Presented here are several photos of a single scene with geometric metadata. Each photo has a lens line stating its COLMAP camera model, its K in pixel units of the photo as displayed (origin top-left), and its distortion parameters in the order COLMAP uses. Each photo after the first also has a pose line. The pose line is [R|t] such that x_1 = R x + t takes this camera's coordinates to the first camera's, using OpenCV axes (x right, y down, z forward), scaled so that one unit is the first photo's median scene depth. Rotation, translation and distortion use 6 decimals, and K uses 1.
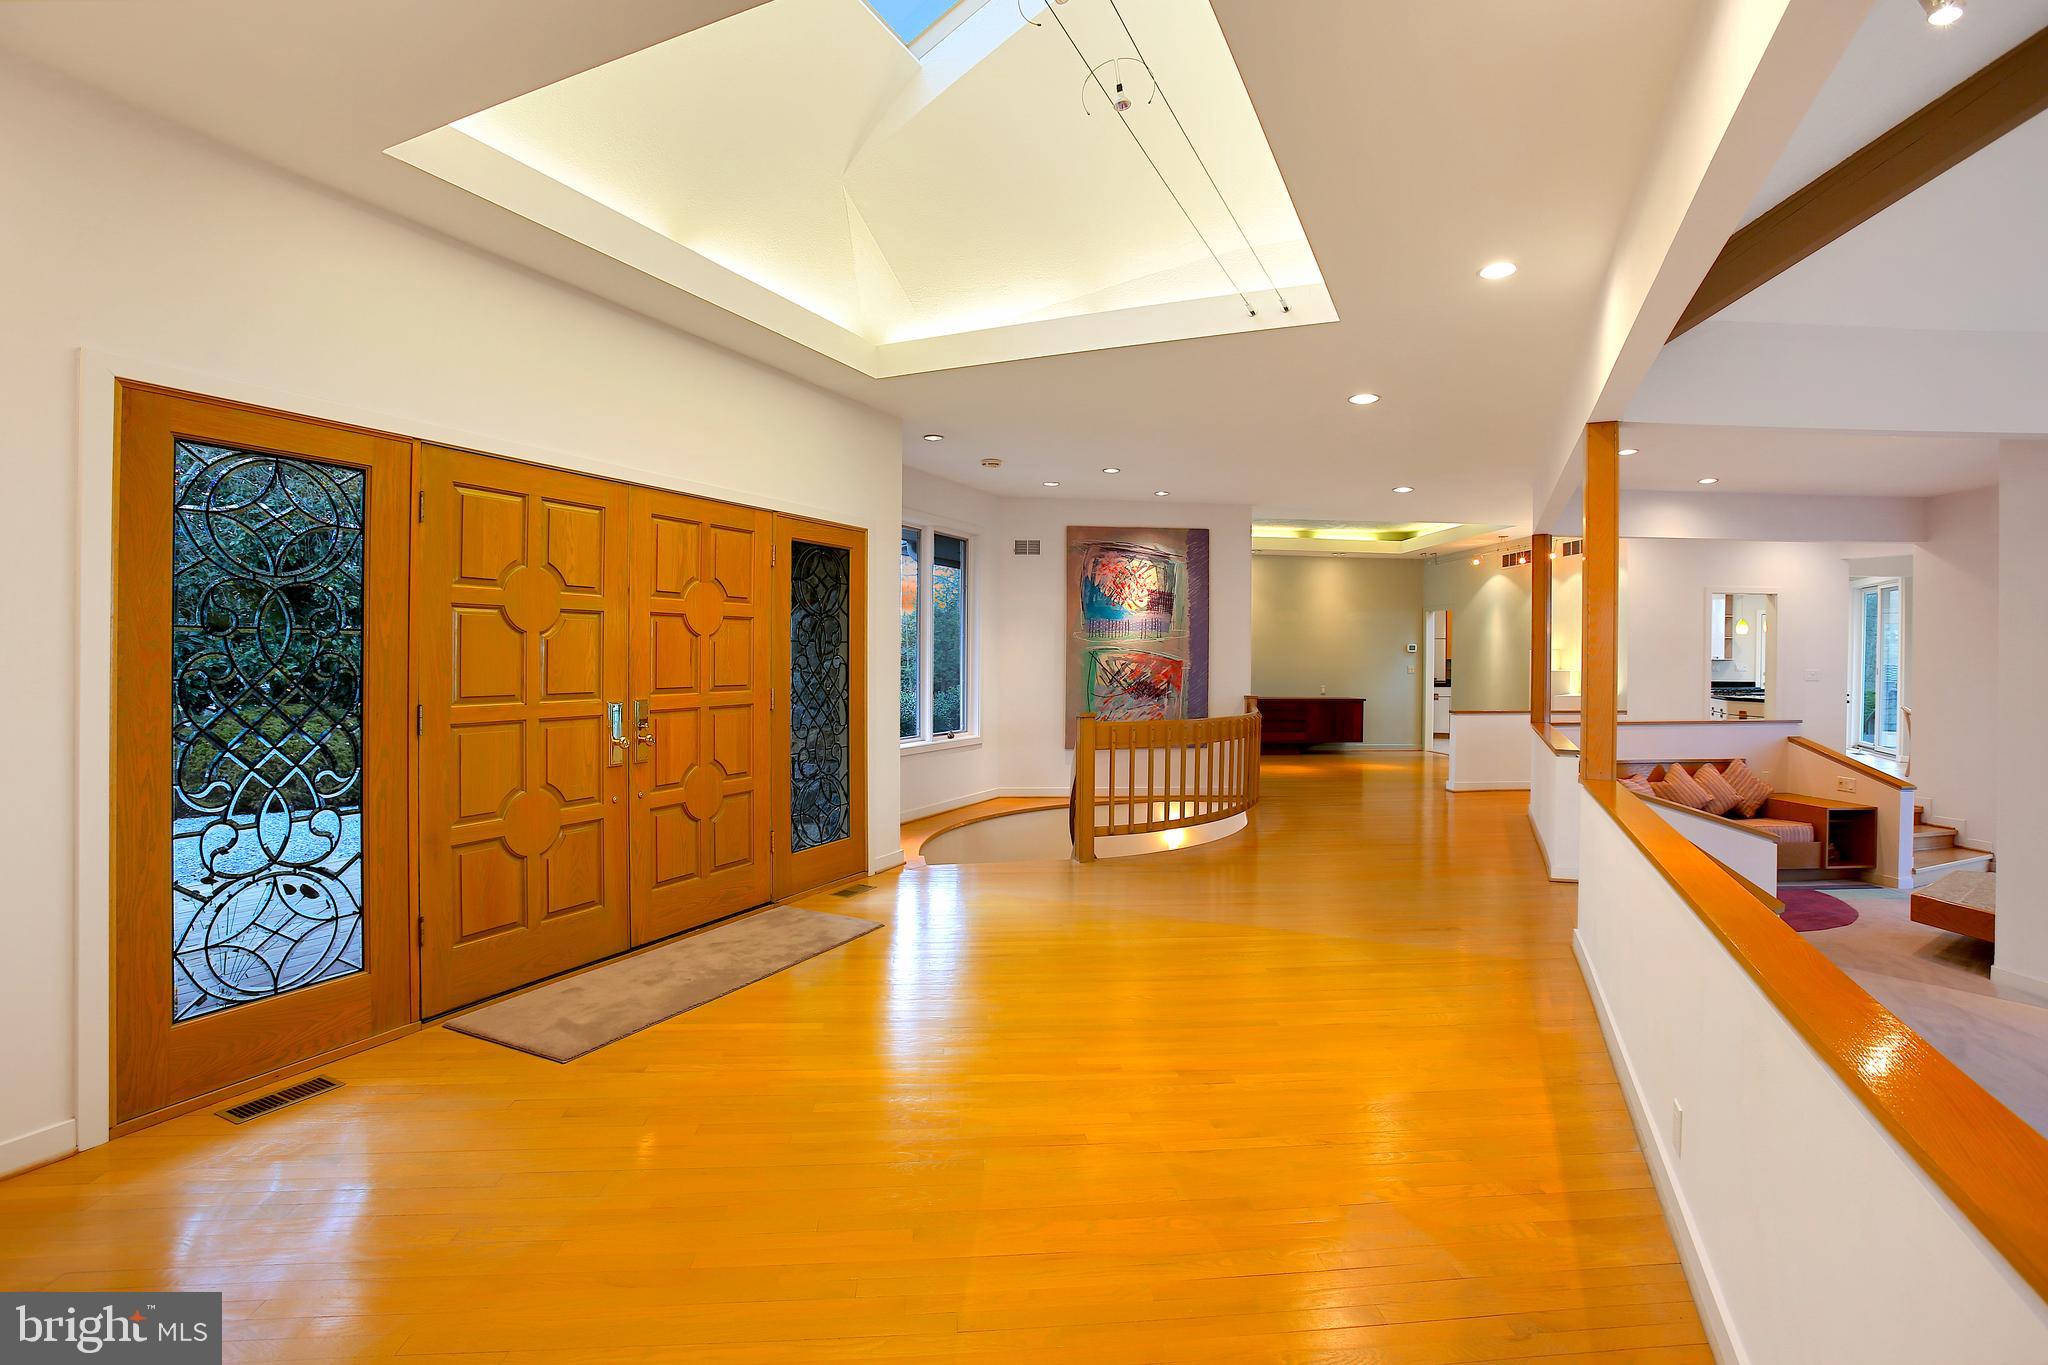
lens RADIAL K [[943.3, 0, 1029.8], [0, 943.3, 668.2], [0, 0, 1]] dist [-0.044269, 0.009750]
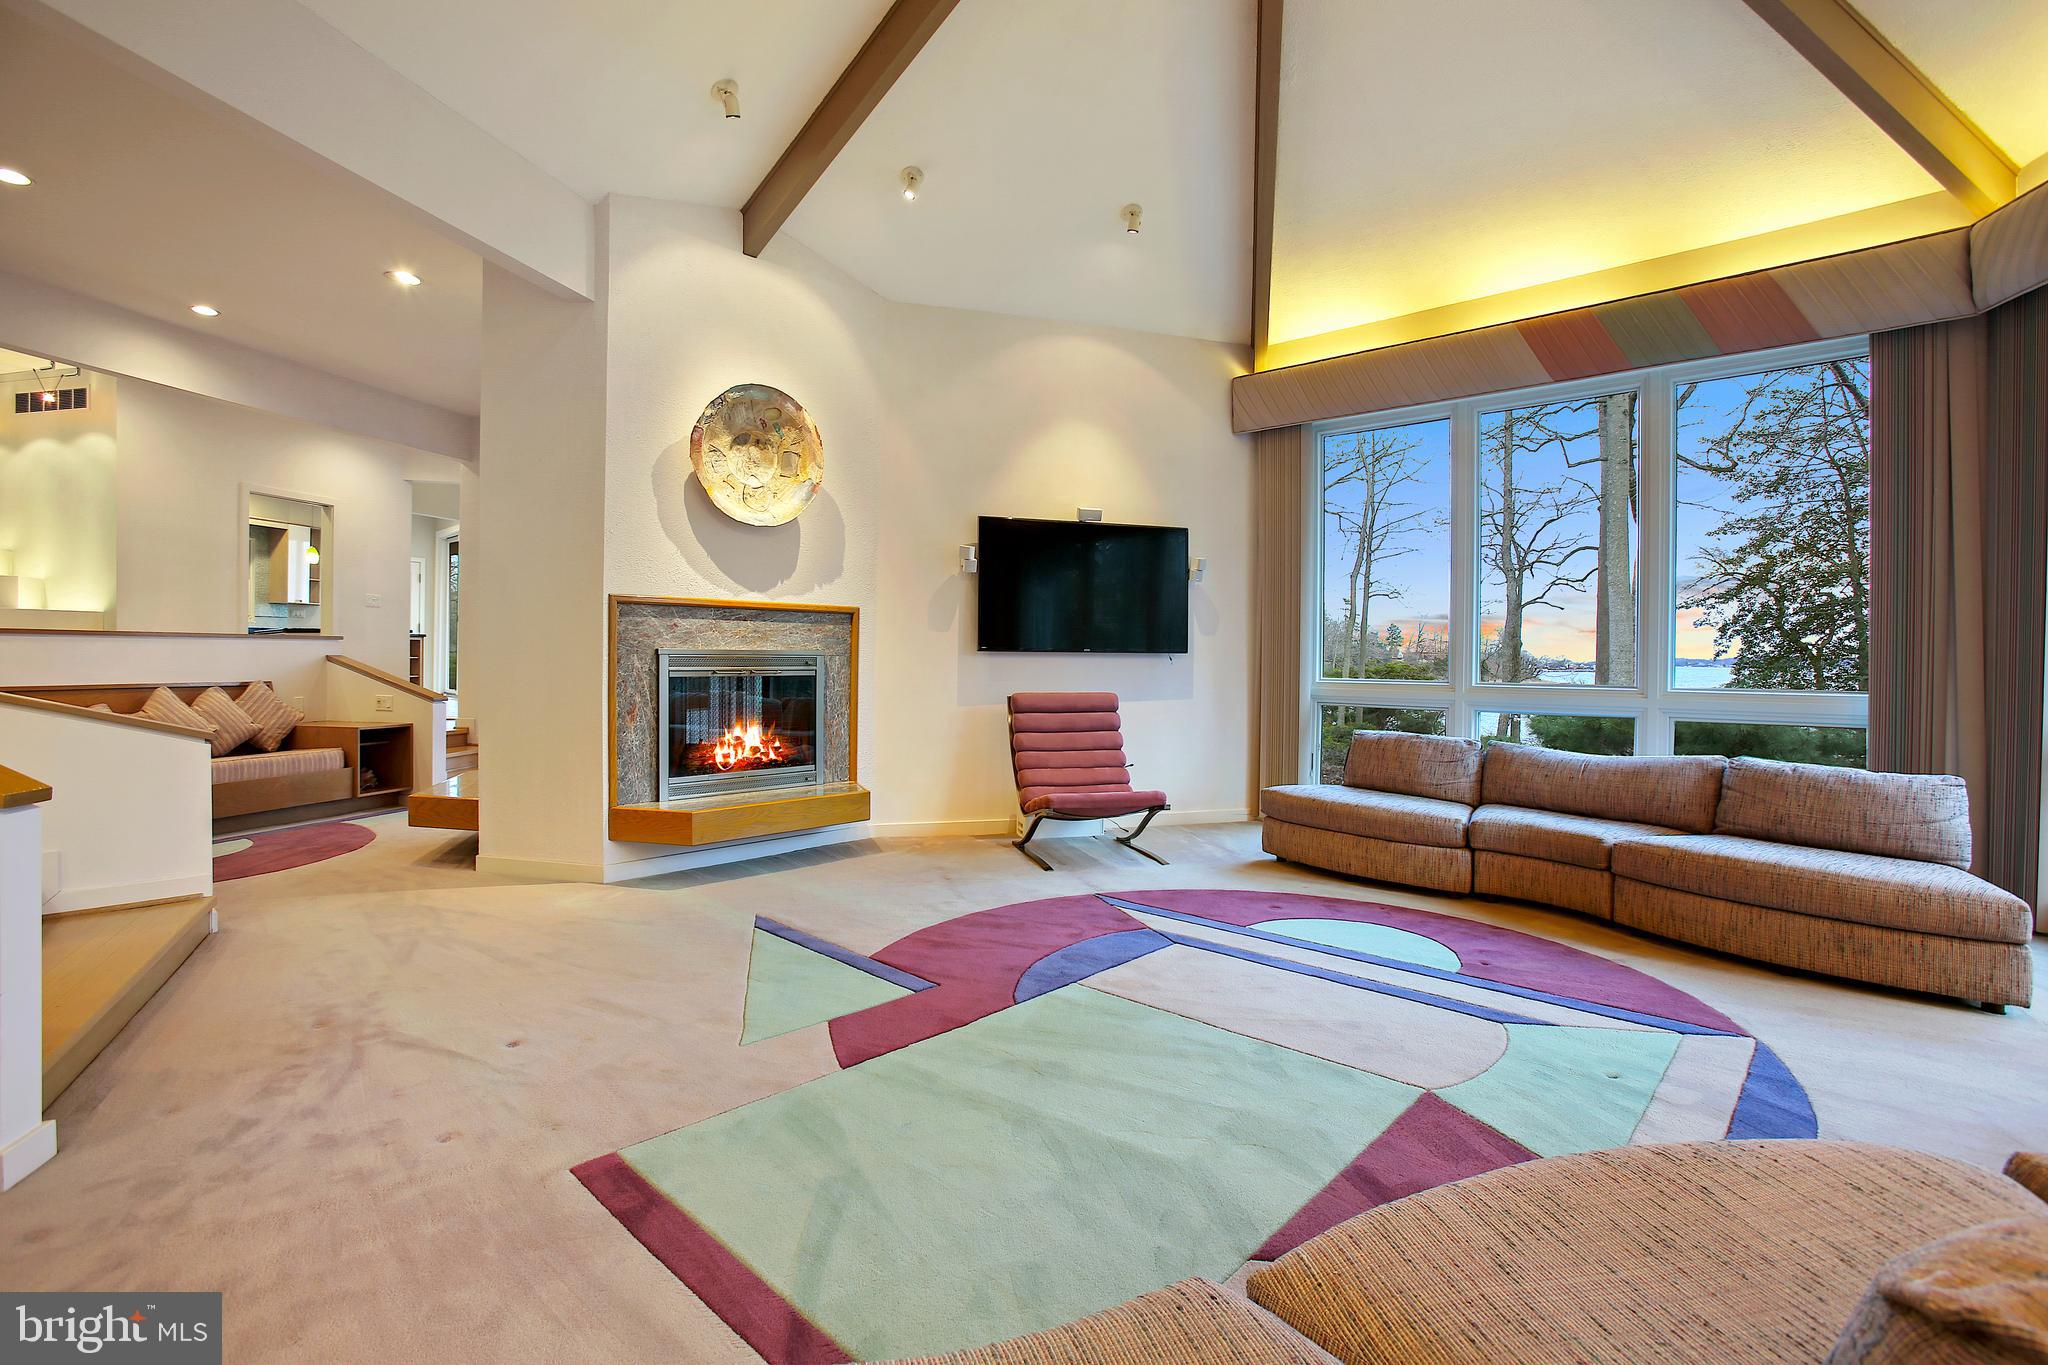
lens RADIAL K [[943.3, 0, 1025.3], [0, 943.3, 669.8], [0, 0, 1]] dist [-0.044269, 0.009750]
pose [[0.309801, -0.017649, 0.950637, 0.193346], [0.006255, 0.999844, 0.016524, 0.072069], [-0.950781, 0.000827, 0.309864, 0.103451]]
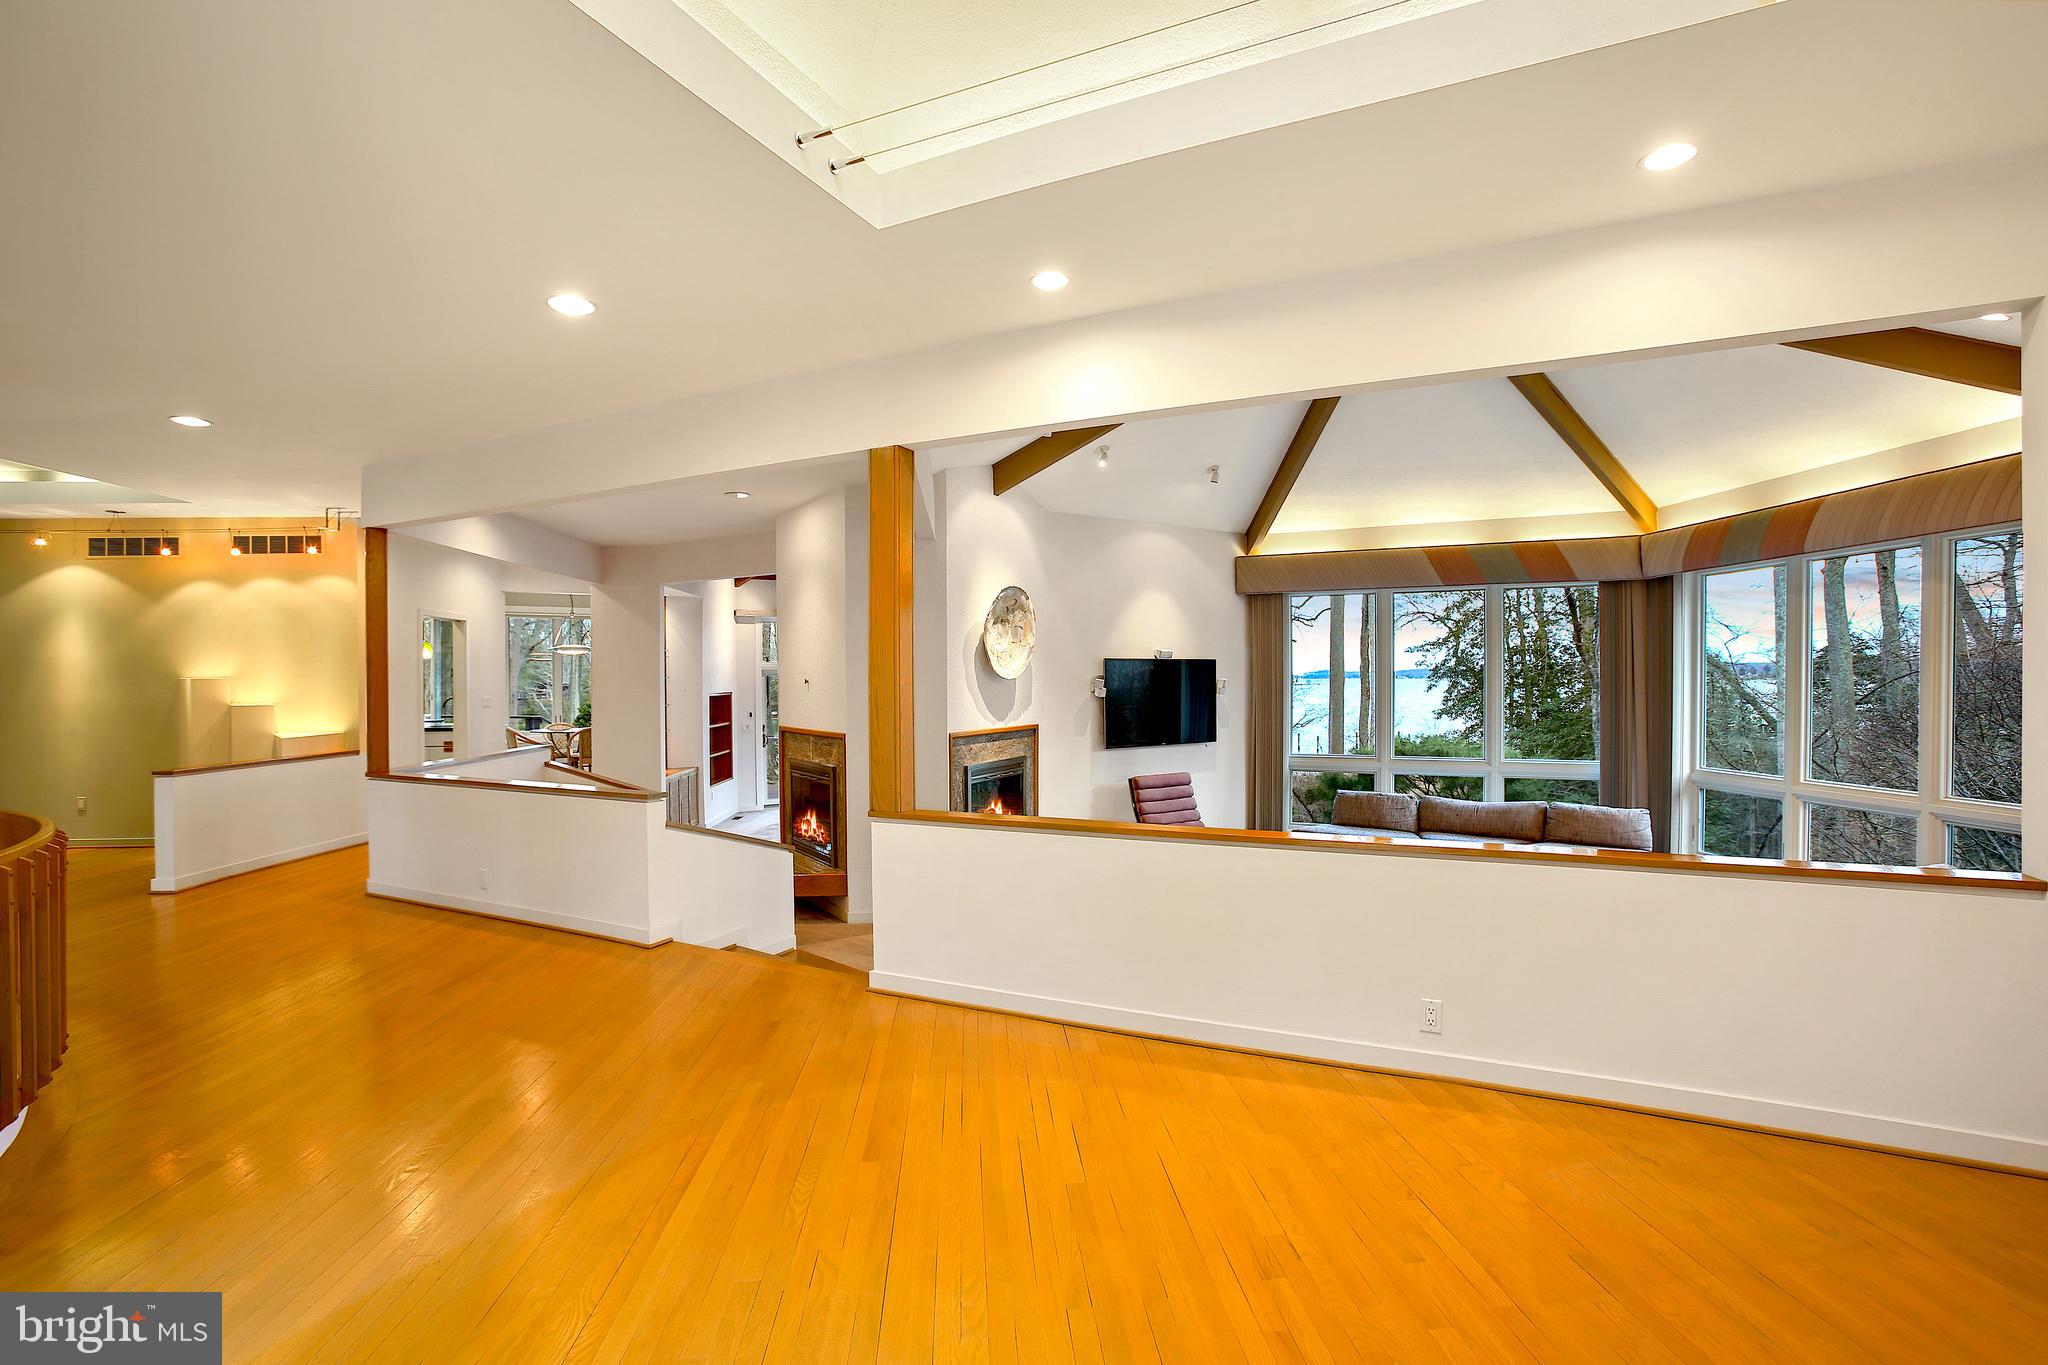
lens RADIAL K [[943.3, 0, 1079.7], [0, 943.3, 674.9], [0, 0, 1]] dist [-0.044269, 0.009750]
pose [[0.001512, 0.001131, 0.999998, -0.182080], [0.020598, 0.999787, -0.001162, -0.009354], [-0.999787, 0.020600, 0.001489, 0.373187]]
